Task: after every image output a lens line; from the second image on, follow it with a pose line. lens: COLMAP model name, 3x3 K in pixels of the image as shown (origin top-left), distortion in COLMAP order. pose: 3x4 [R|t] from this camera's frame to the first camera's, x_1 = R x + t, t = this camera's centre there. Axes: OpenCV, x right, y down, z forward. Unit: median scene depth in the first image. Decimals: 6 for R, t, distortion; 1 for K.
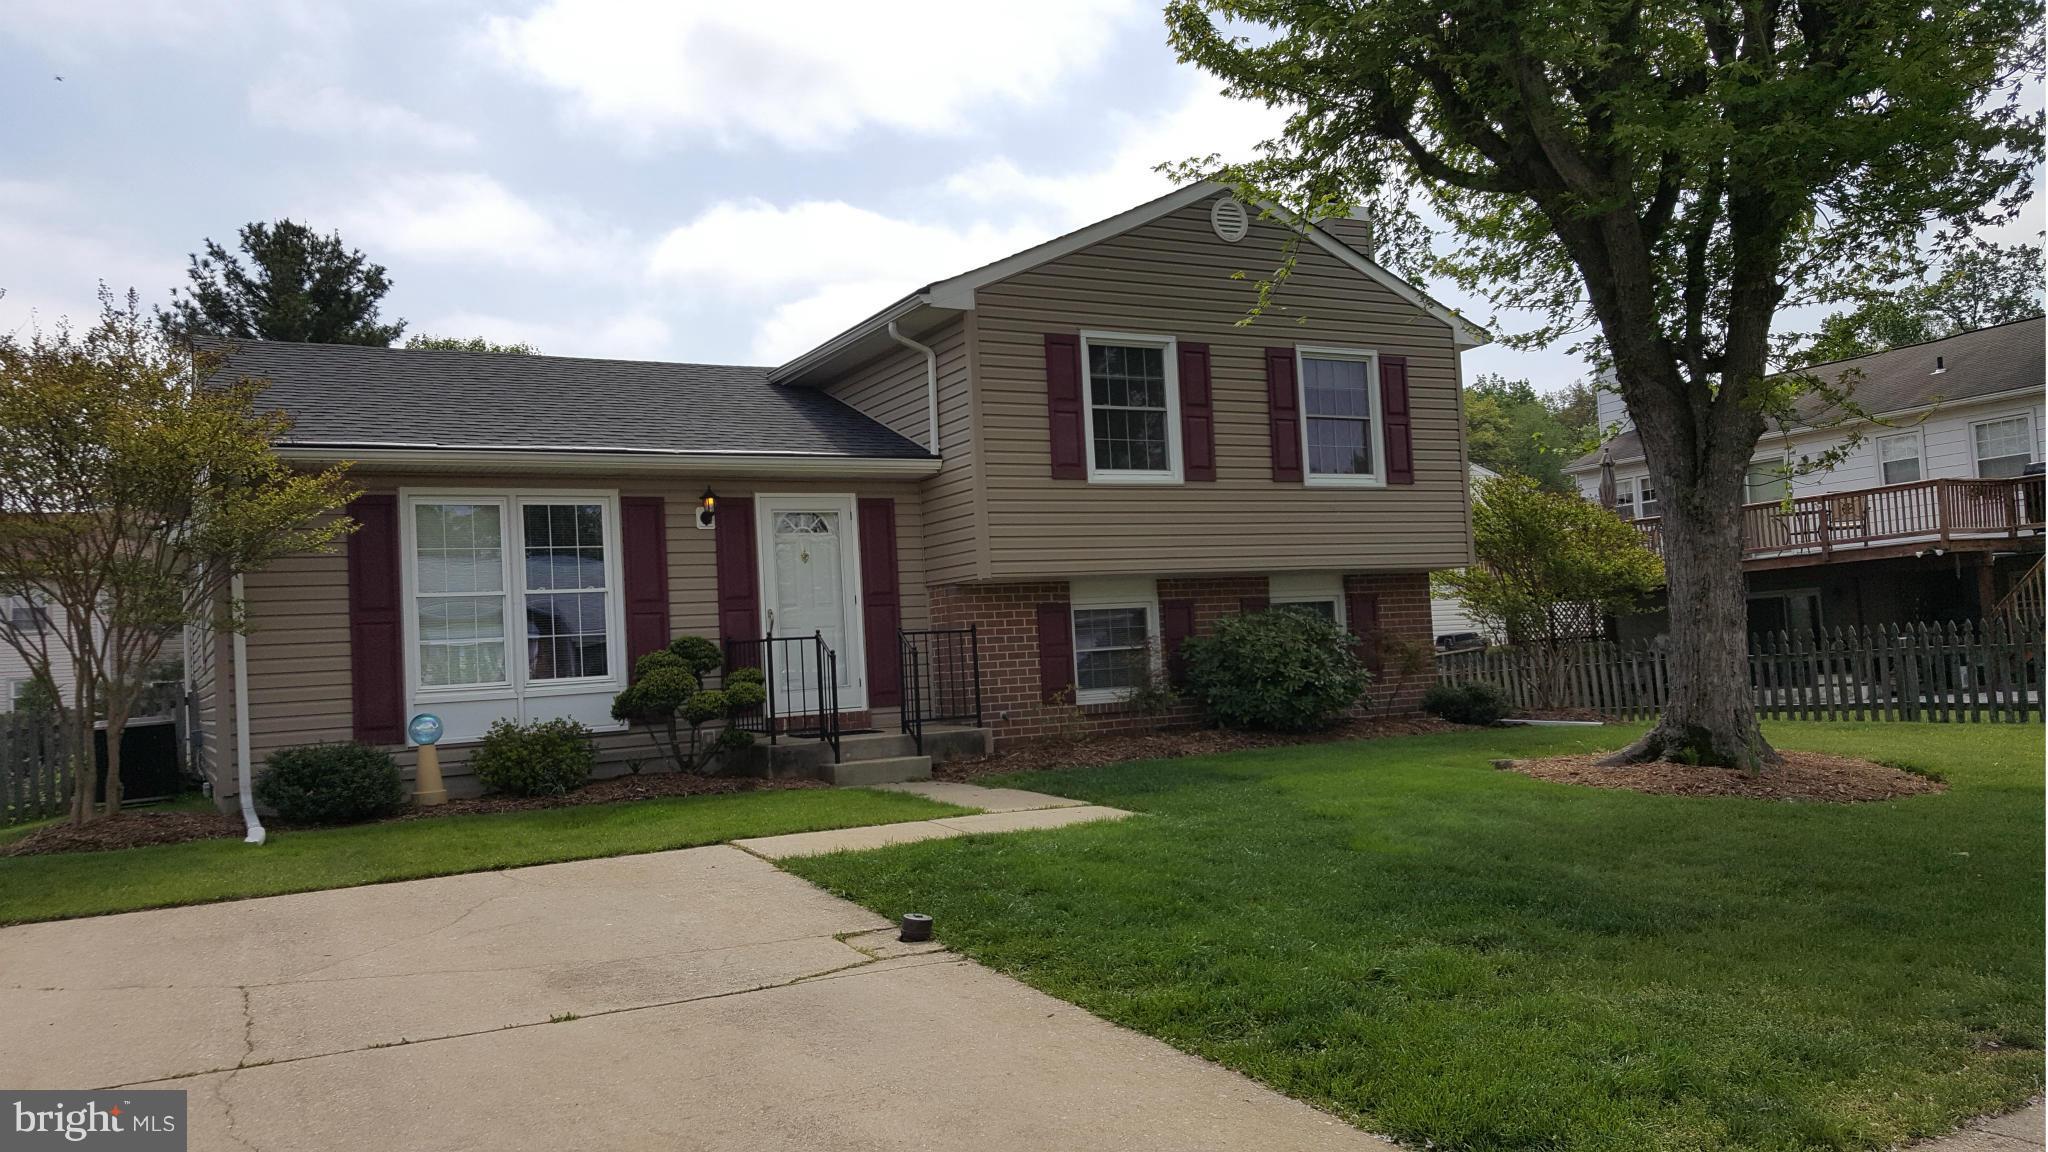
lens RADIAL K [[1543.6, 0, 1028.6], [0, 1543.6, 581.0], [0, 0, 1]] dist [0.050124, -0.043301]
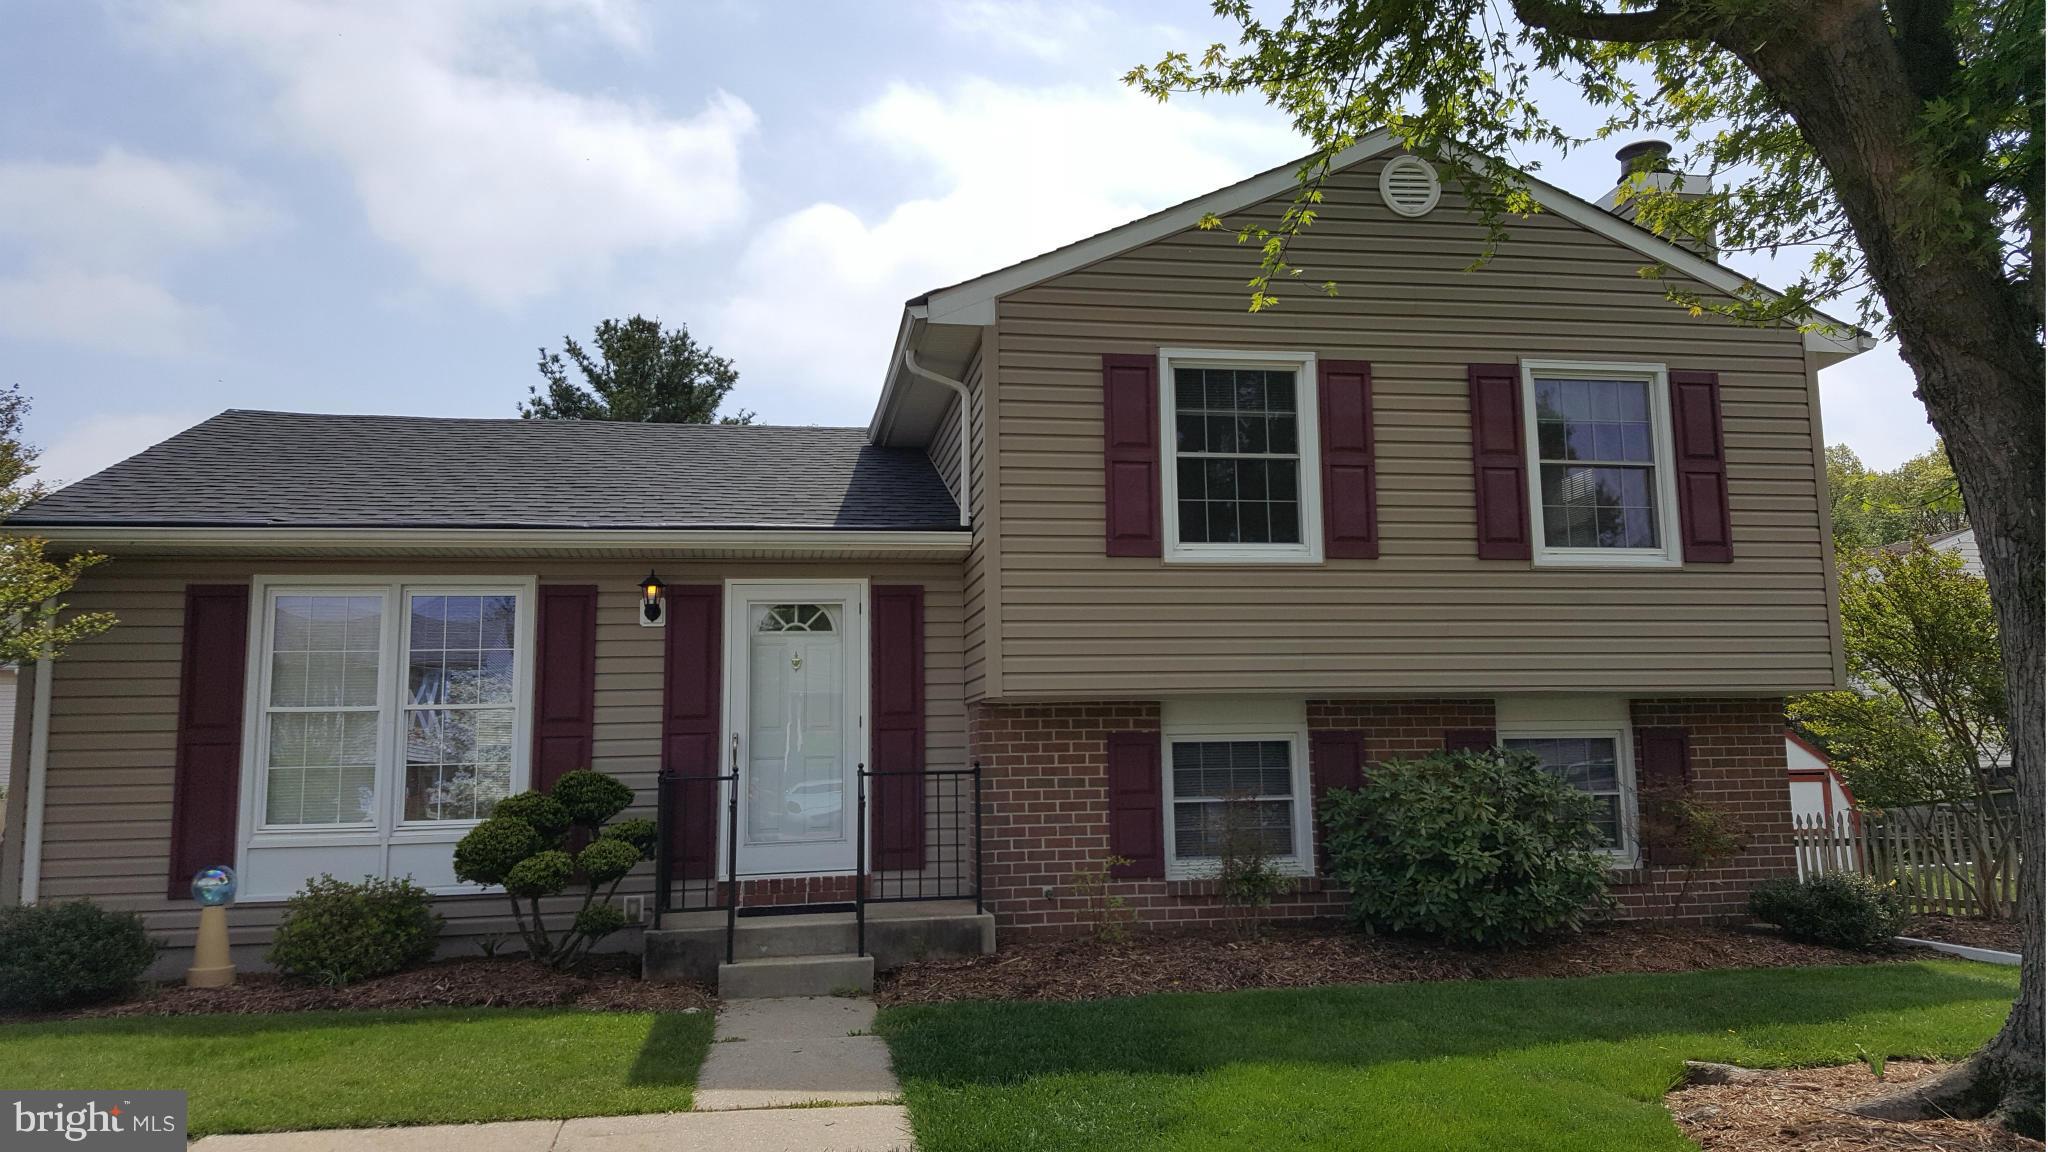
lens RADIAL K [[1543.6, 0, 1014.2], [0, 1543.6, 542.3], [0, 0, 1]] dist [0.050124, -0.043301]
pose [[0.943887, -0.011755, -0.330060, 0.200153], [-0.015304, 0.996736, -0.079262, -0.015804], [0.329914, 0.079866, 0.940626, 0.310704]]
